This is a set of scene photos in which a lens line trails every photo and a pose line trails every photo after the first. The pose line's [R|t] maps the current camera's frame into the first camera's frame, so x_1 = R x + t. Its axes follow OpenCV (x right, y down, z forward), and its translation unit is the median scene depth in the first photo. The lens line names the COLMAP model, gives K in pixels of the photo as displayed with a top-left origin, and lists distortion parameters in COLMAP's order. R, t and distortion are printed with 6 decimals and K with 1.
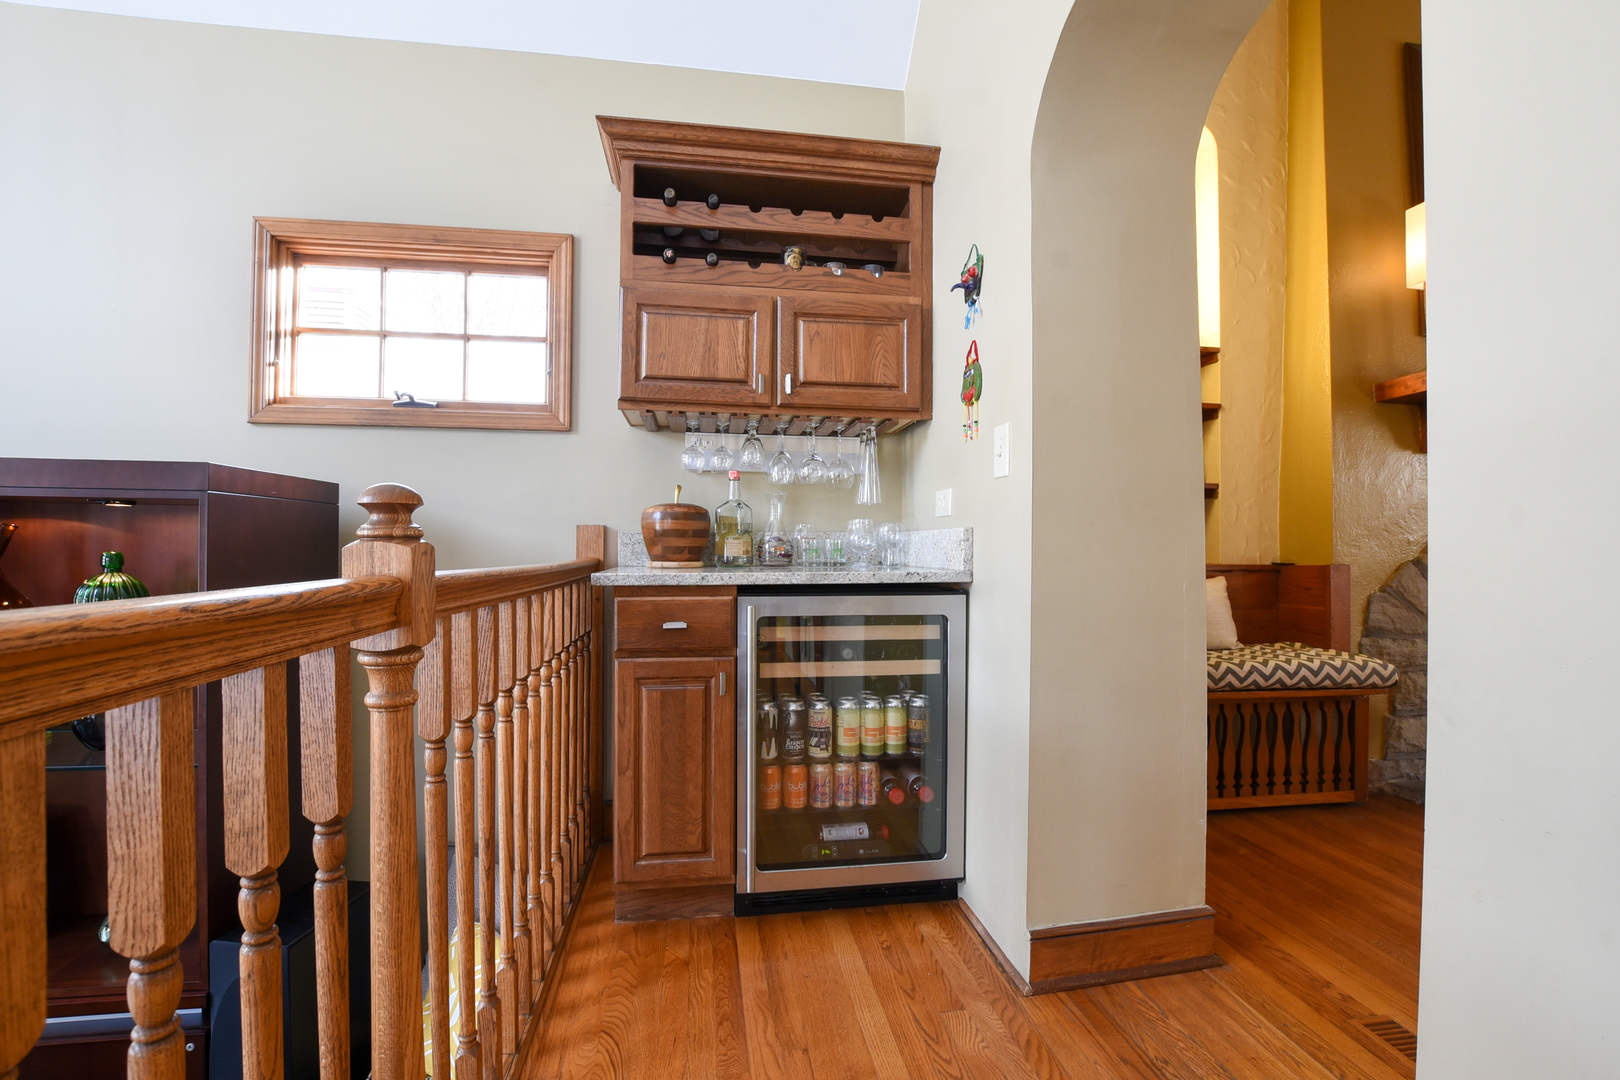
lens RADIAL K [[708.6, 0, 806.7], [0, 708.6, 546.8], [0, 0, 1]] dist [-0.026359, -0.000191]
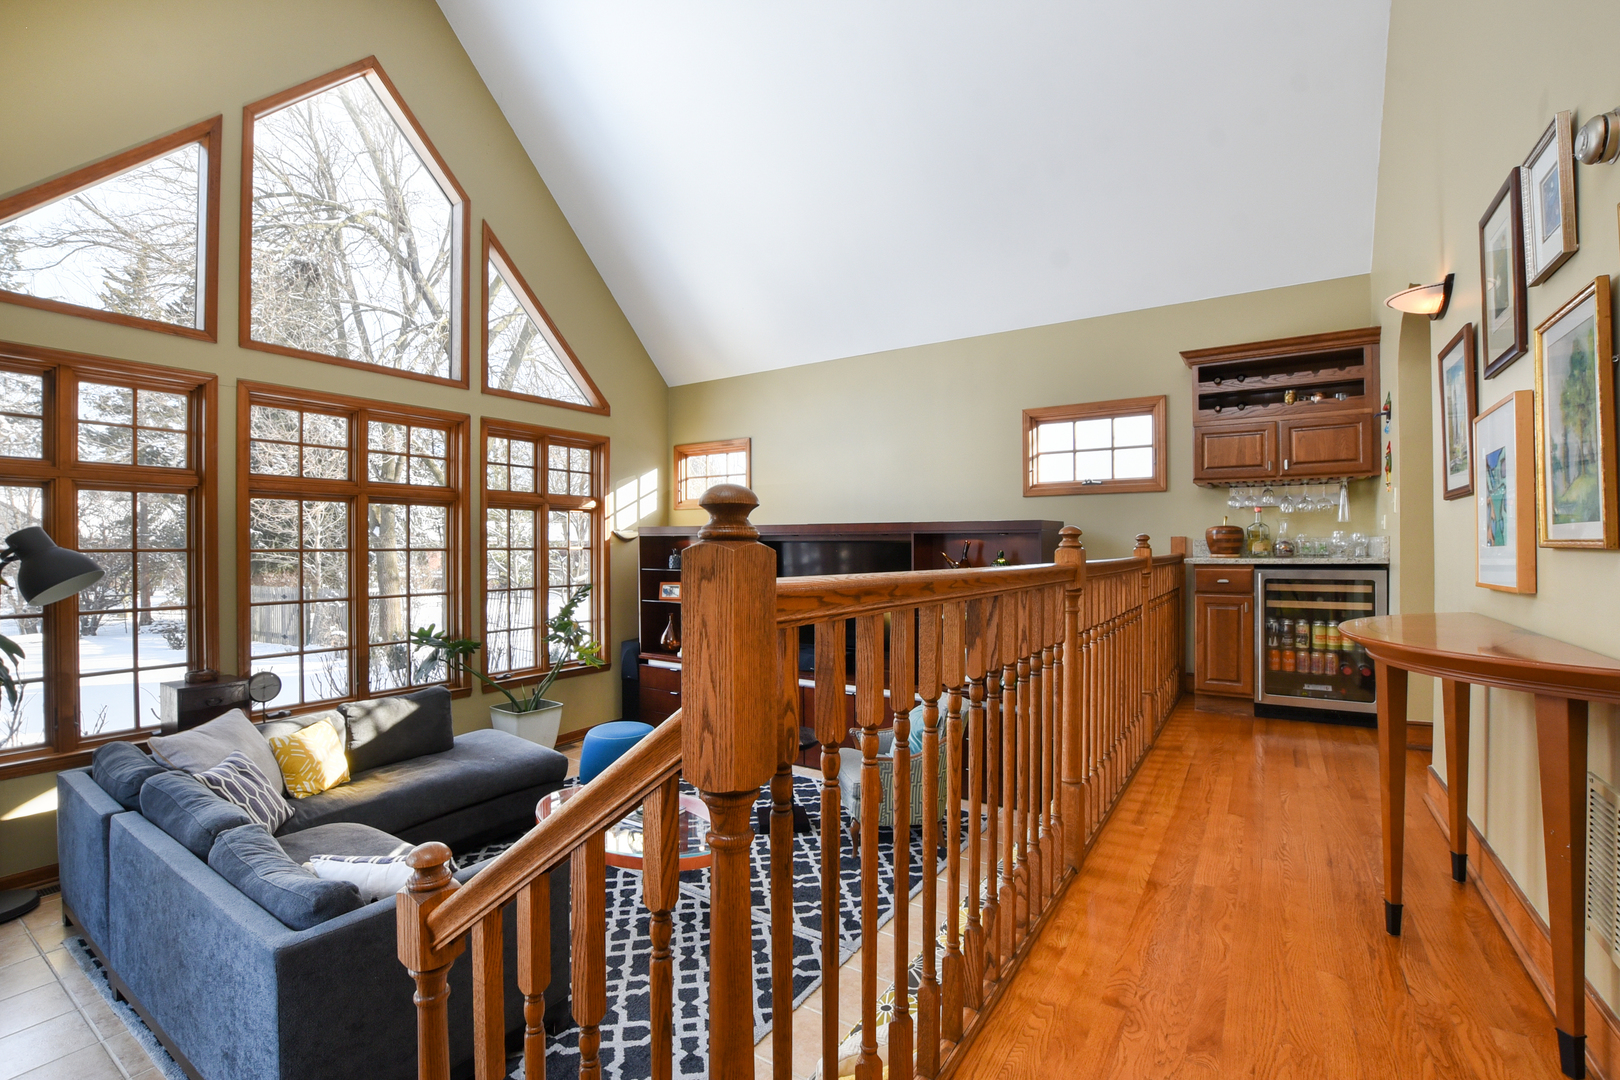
lens RADIAL K [[708.6, 0, 806.7], [0, 708.6, 546.8], [0, 0, 1]] dist [-0.026359, -0.000191]
pose [[0.736927, -0.009199, -0.675910, 0.302573], [0.019444, 0.999782, 0.007592, -0.039393], [0.675692, -0.018737, 0.736945, -1.339525]]
